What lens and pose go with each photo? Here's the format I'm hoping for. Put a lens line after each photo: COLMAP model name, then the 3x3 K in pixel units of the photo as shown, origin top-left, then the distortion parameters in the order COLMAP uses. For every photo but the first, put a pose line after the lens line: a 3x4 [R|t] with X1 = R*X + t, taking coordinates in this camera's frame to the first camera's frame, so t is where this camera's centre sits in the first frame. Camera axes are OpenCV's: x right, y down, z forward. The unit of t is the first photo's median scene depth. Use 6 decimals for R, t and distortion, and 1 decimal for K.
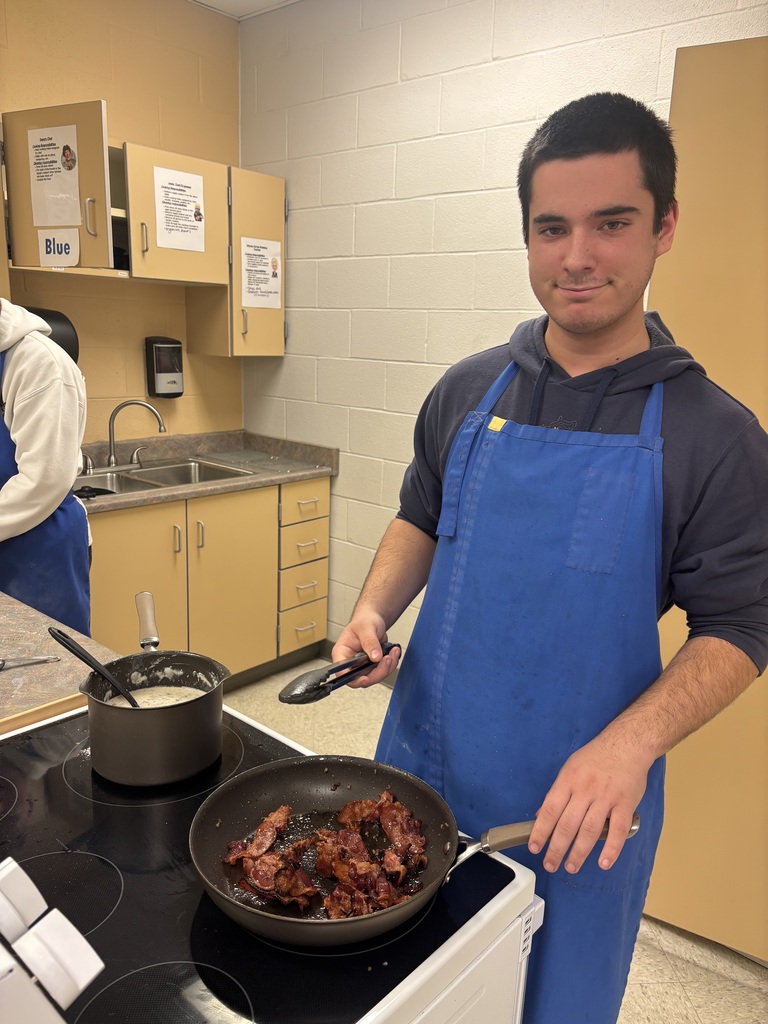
lens RADIAL K [[788.7, 0, 377.6], [0, 788.7, 509.1], [0, 0, 1]] dist [0.039472, -0.027011]
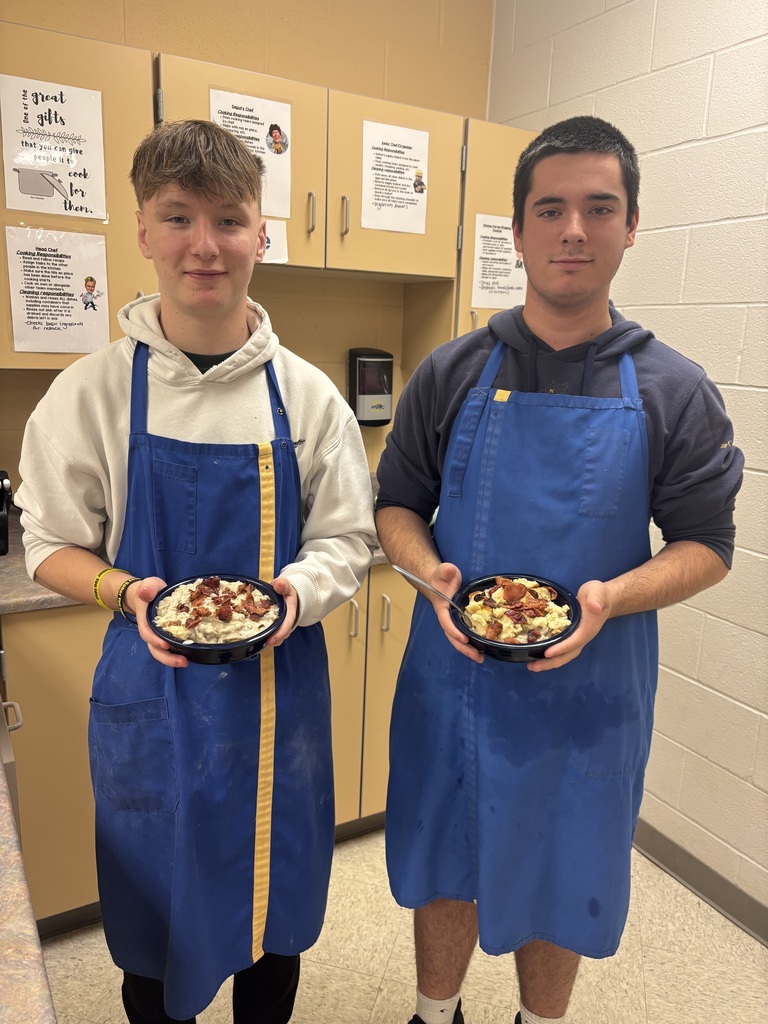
lens RADIAL K [[788.7, 0, 387.6], [0, 788.7, 517.6], [0, 0, 1]] dist [0.039472, -0.027011]
pose [[0.948105, 0.067479, -0.310715, -0.000860], [-0.072056, 0.997395, -0.003260, -0.054759], [0.309686, 0.025480, 0.950497, 0.296847]]
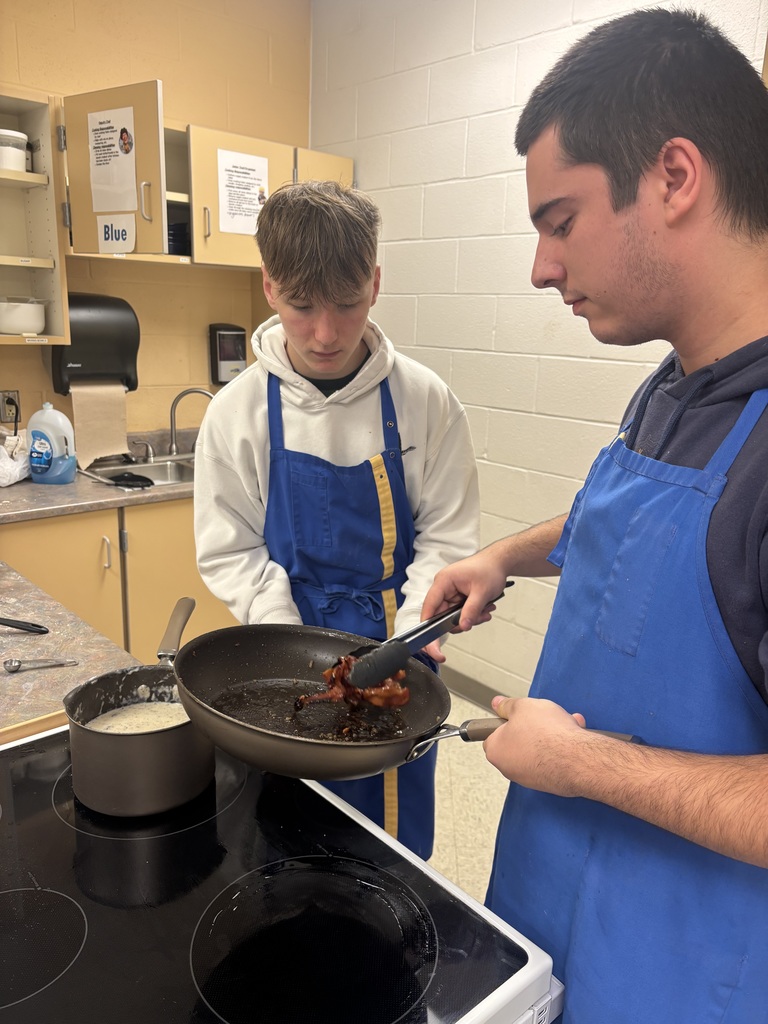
lens RADIAL K [[788.7, 0, 376.4], [0, 788.7, 512.8], [0, 0, 1]] dist [0.039472, -0.027011]
pose [[0.994290, 0.025414, -0.103644, 0.025136], [-0.023102, 0.999458, 0.023447, -0.010540], [0.104184, -0.020919, 0.994338, 0.037400]]
